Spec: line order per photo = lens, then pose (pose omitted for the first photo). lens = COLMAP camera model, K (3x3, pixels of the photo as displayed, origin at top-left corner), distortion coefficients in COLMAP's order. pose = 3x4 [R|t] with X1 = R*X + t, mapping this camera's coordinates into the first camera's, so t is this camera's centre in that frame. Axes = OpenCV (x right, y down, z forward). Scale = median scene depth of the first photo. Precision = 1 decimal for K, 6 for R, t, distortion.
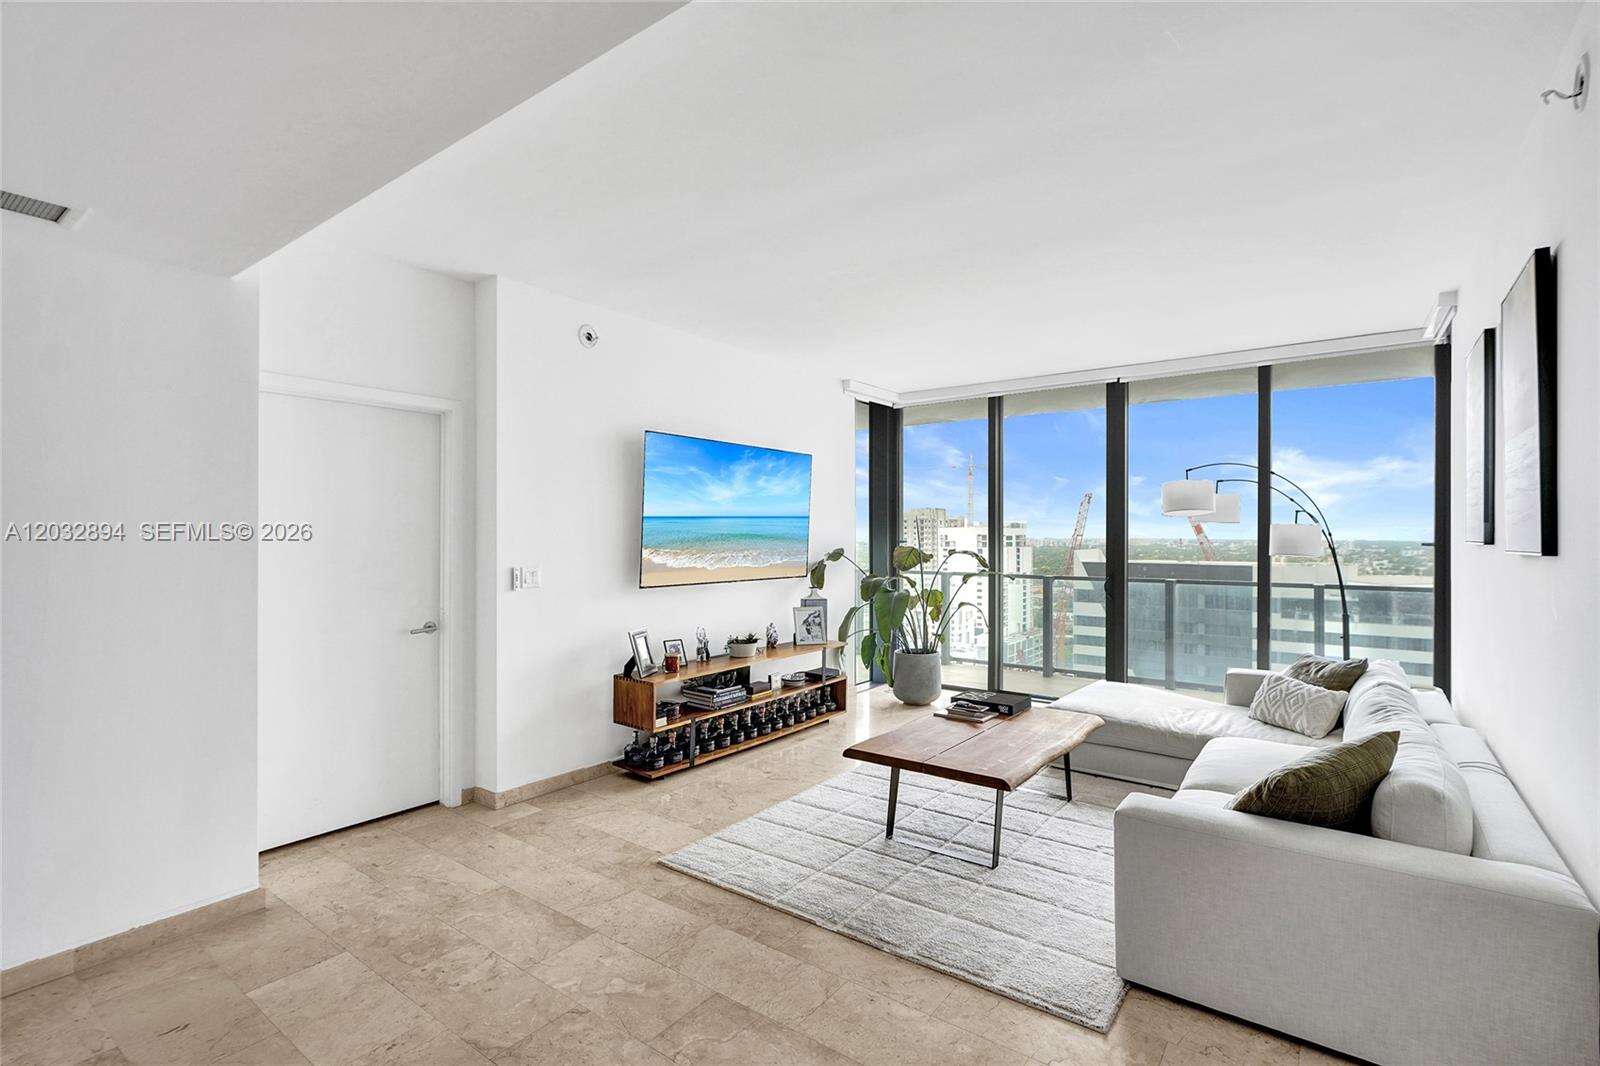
lens RADIAL K [[740.1, 0, 805.4], [0, 740.1, 539.7], [0, 0, 1]] dist [-0.003090, 0.000083]
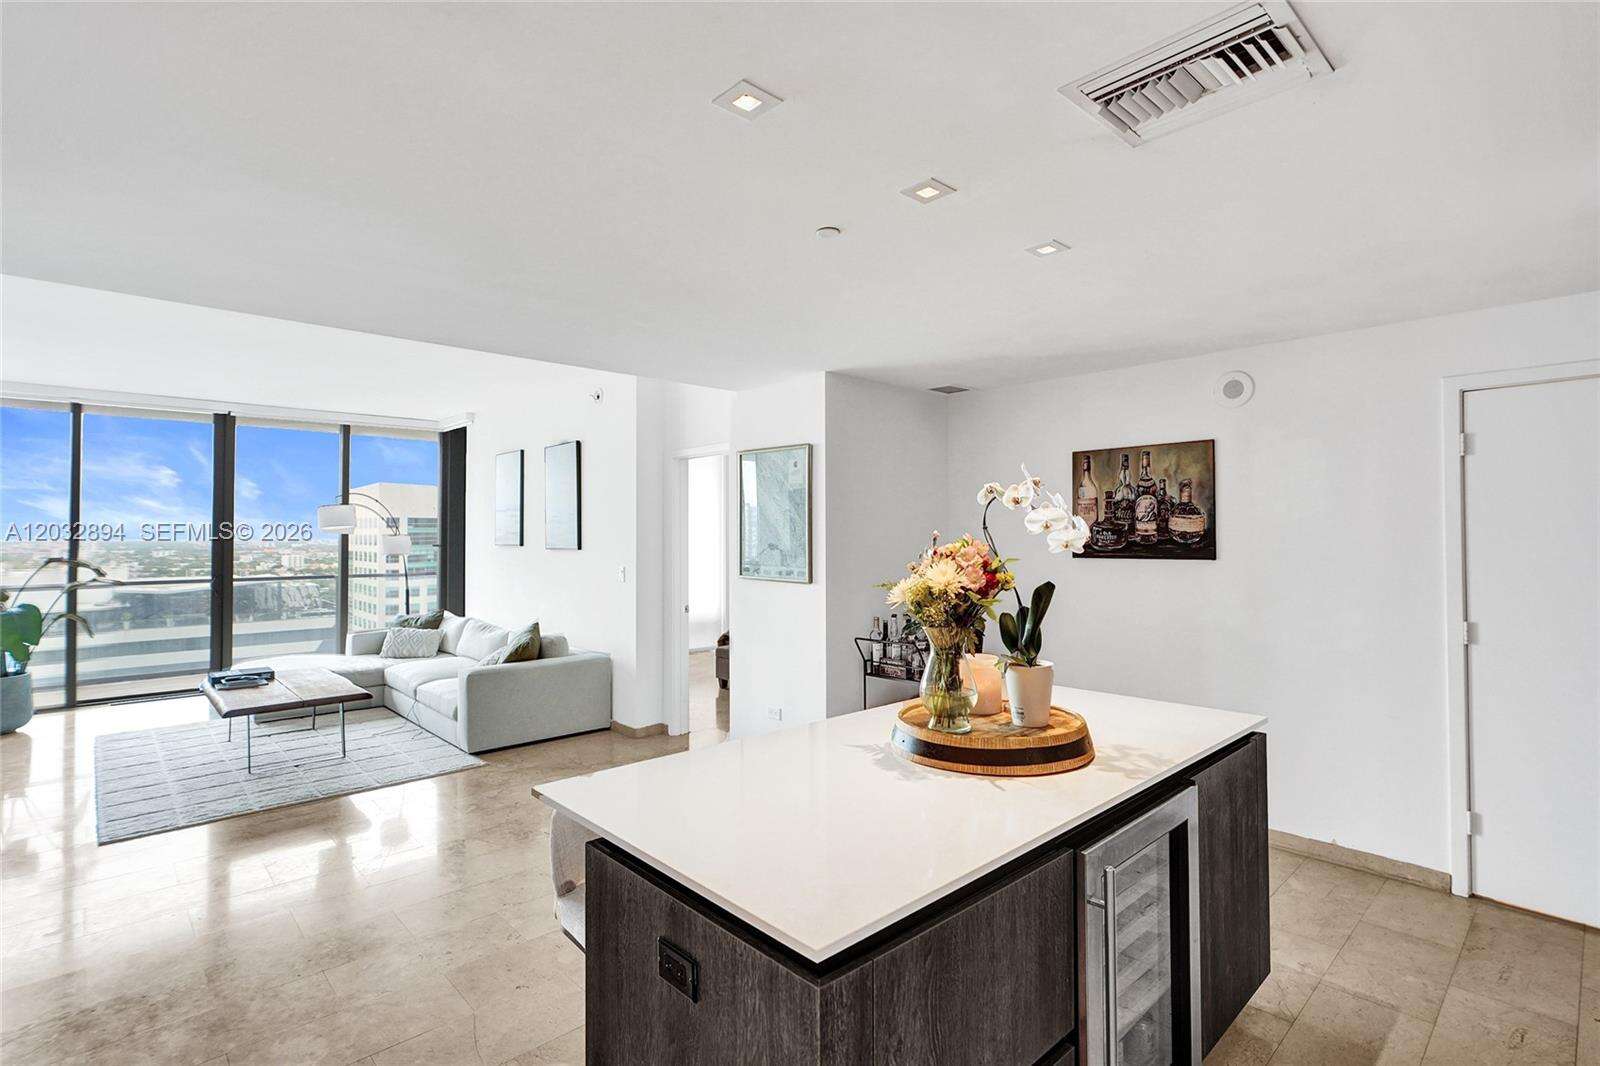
lens RADIAL K [[756.6, 0, 800.2], [0, 756.6, 520.1], [0, 0, 1]] dist [0.003334, 0.001453]
pose [[0.183372, 0.018518, 0.982869, -0.843495], [0.007149, 0.999771, -0.020171, -0.016681], [-0.983018, 0.010726, 0.183197, -0.189528]]
